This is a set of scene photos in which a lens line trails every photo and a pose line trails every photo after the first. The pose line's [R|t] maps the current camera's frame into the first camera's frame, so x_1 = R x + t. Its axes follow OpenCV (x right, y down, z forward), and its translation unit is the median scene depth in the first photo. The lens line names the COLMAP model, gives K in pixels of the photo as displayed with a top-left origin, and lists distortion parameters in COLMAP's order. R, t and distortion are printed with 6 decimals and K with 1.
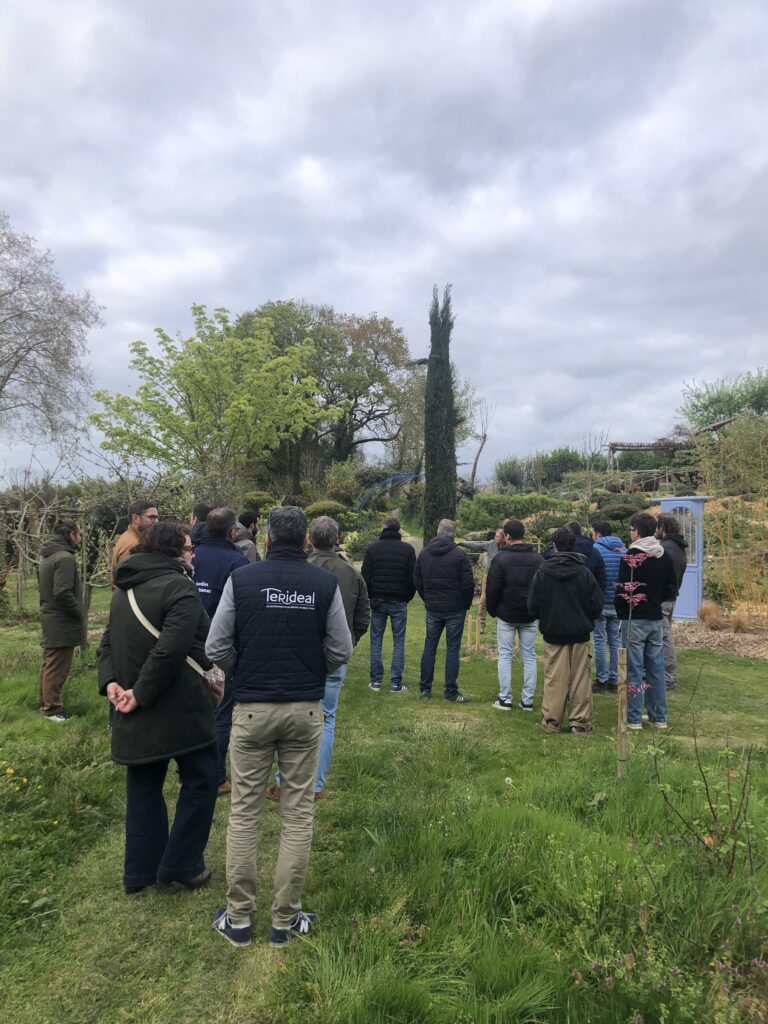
lens RADIAL K [[853.9, 0, 384.0], [0, 853.9, 512.0], [0, 0, 1]] dist [-0.030767, 0.002808]
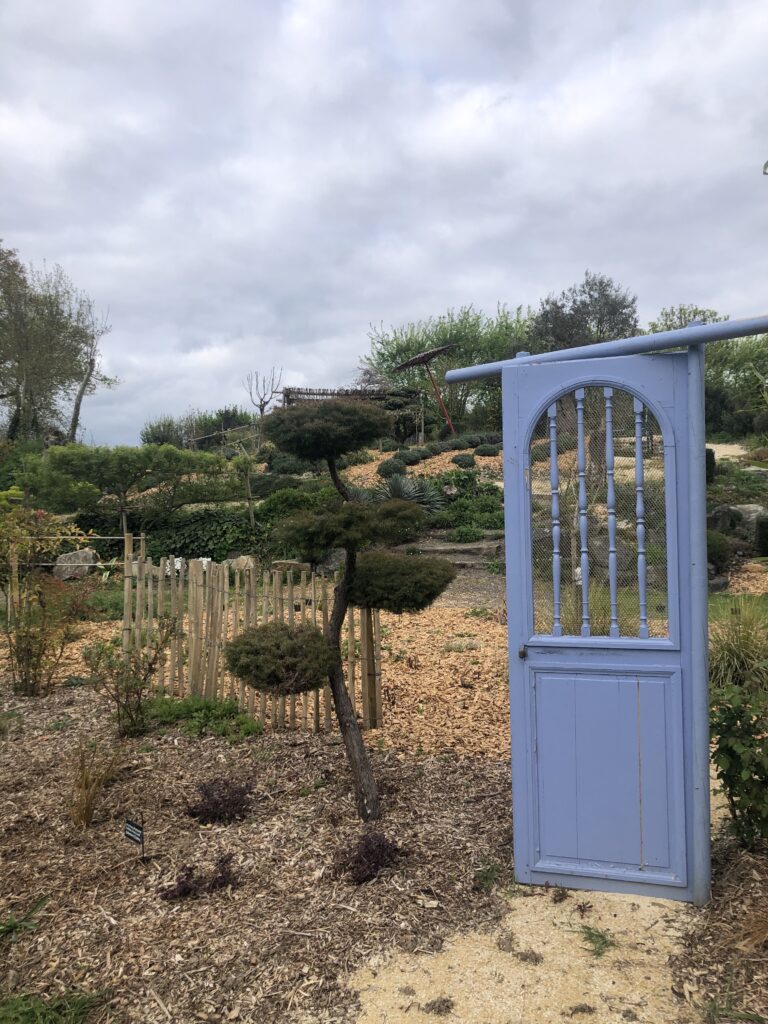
lens RADIAL K [[853.9, 0, 384.0], [0, 853.9, 512.0], [0, 0, 1]] dist [-0.030767, 0.002808]
pose [[0.931104, -0.036513, 0.362921, 0.064096], [0.026710, 0.999131, 0.031993, 0.005713], [-0.363773, -0.020095, 0.931271, 0.241784]]
